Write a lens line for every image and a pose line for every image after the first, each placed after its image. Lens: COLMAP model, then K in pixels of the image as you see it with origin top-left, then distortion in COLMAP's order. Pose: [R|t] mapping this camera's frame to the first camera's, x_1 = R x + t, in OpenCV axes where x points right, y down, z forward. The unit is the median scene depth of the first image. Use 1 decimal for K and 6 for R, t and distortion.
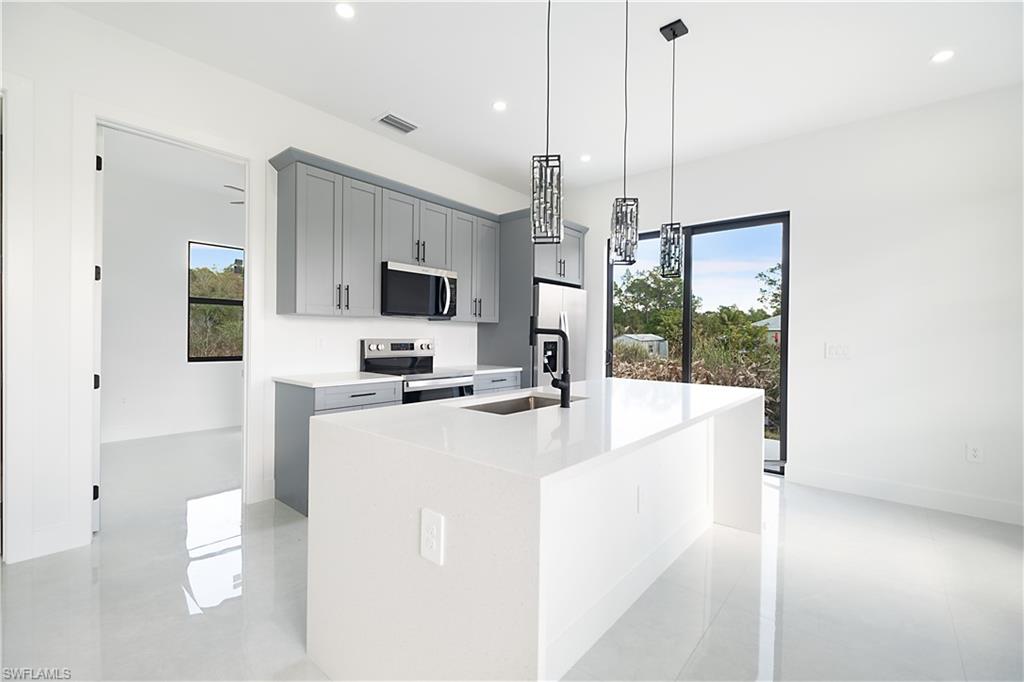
lens RADIAL K [[434.0, 0, 512.0], [0, 434.0, 341.0], [0, 0, 1]] dist [0.000533, -0.000843]
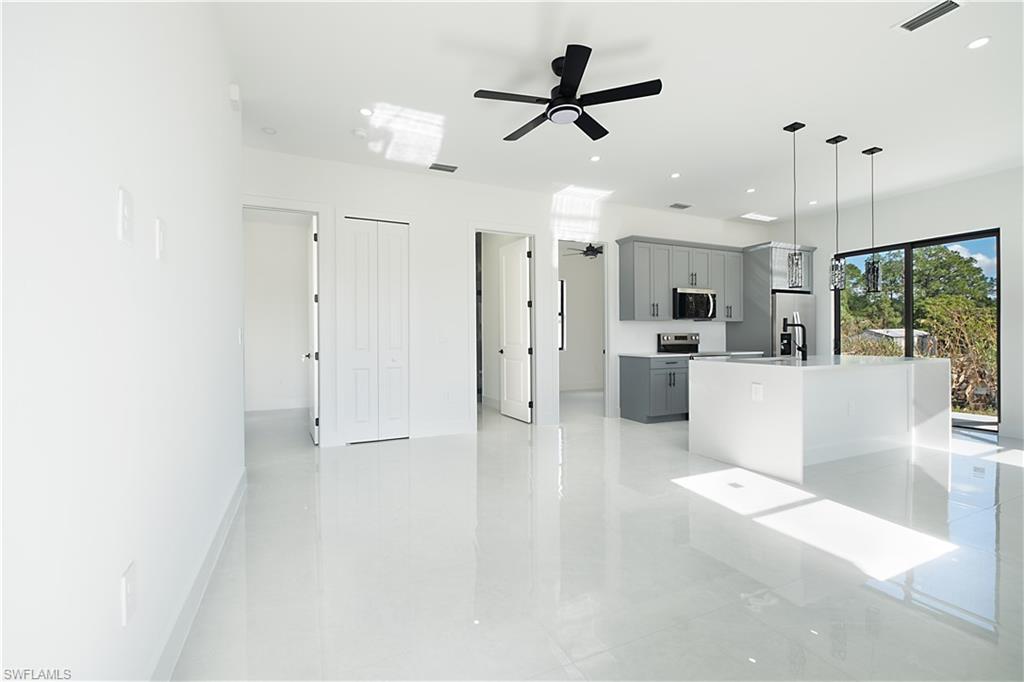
lens RADIAL K [[434.0, 0, 512.0], [0, 434.0, 341.0], [0, 0, 1]] dist [0.000533, -0.000843]
pose [[0.904352, -0.015784, -0.426495, -0.130000], [0.014069, 0.999875, -0.007171, 0.027434], [0.426555, 0.000484, 0.904462, -0.746765]]
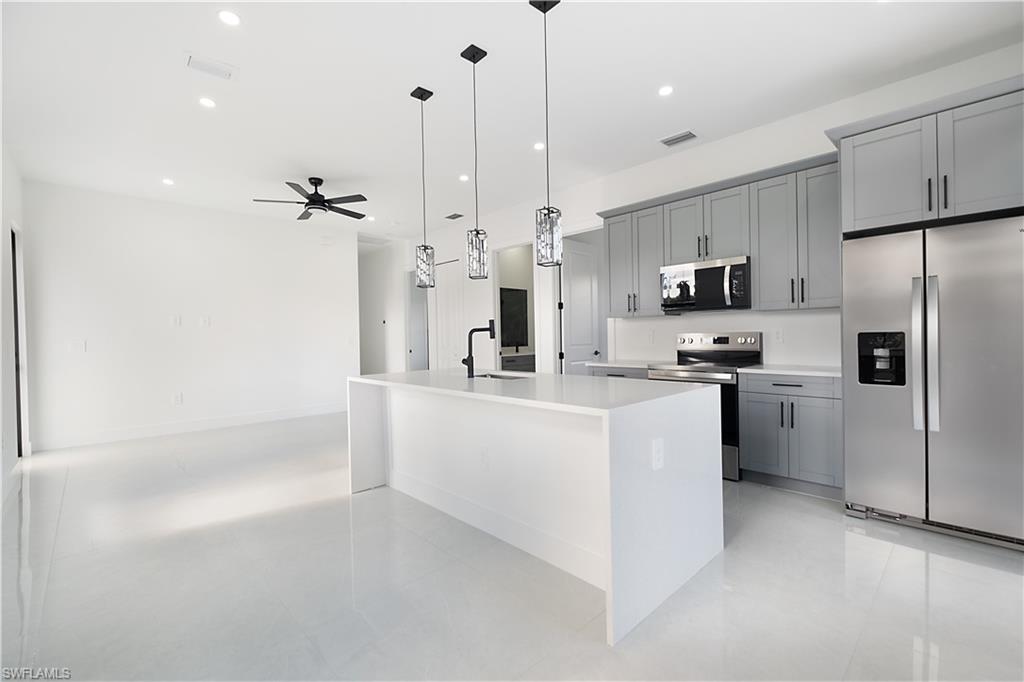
lens RADIAL K [[434.0, 0, 512.0], [0, 434.0, 341.0], [0, 0, 1]] dist [0.000533, -0.000843]
pose [[-0.099069, 0.000465, -0.995080, 0.807988], [0.007543, 0.999972, -0.000283, 0.010739], [0.995052, -0.007534, -0.099070, 0.627959]]
